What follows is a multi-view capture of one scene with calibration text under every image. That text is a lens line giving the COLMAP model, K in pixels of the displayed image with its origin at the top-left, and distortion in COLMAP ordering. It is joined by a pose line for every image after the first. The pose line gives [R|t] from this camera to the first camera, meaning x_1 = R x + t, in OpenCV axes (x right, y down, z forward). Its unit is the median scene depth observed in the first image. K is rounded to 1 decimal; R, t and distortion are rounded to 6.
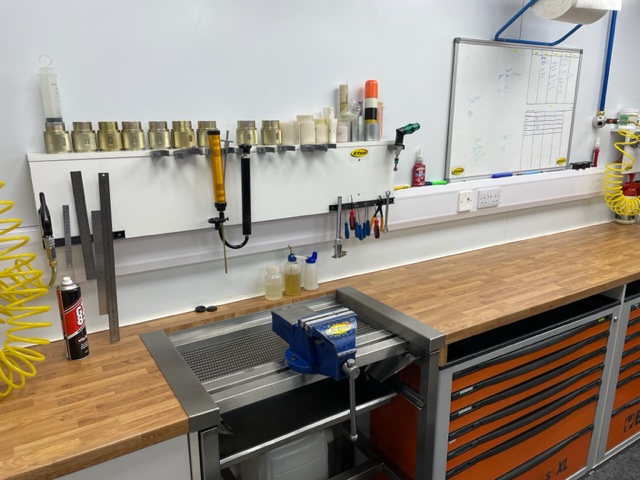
lens RADIAL K [[489.4, 0, 321.6], [0, 489.4, 244.0], [0, 0, 1]] dist [0.042246, -0.011499]
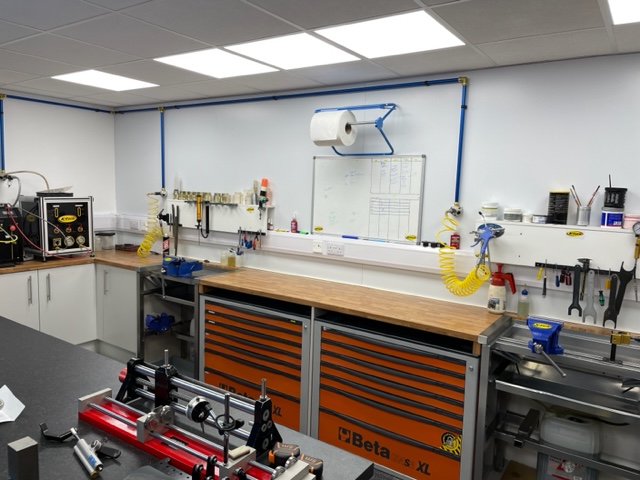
lens RADIAL K [[489.4, 0, 322.6], [0, 489.4, 238.5], [0, 0, 1]] dist [0.042246, -0.011499]
pose [[0.398423, 0.110345, -0.910540, 2.123111], [-0.276974, 0.960866, -0.004751, -0.130383], [0.874382, 0.254089, 0.413394, 0.373040]]
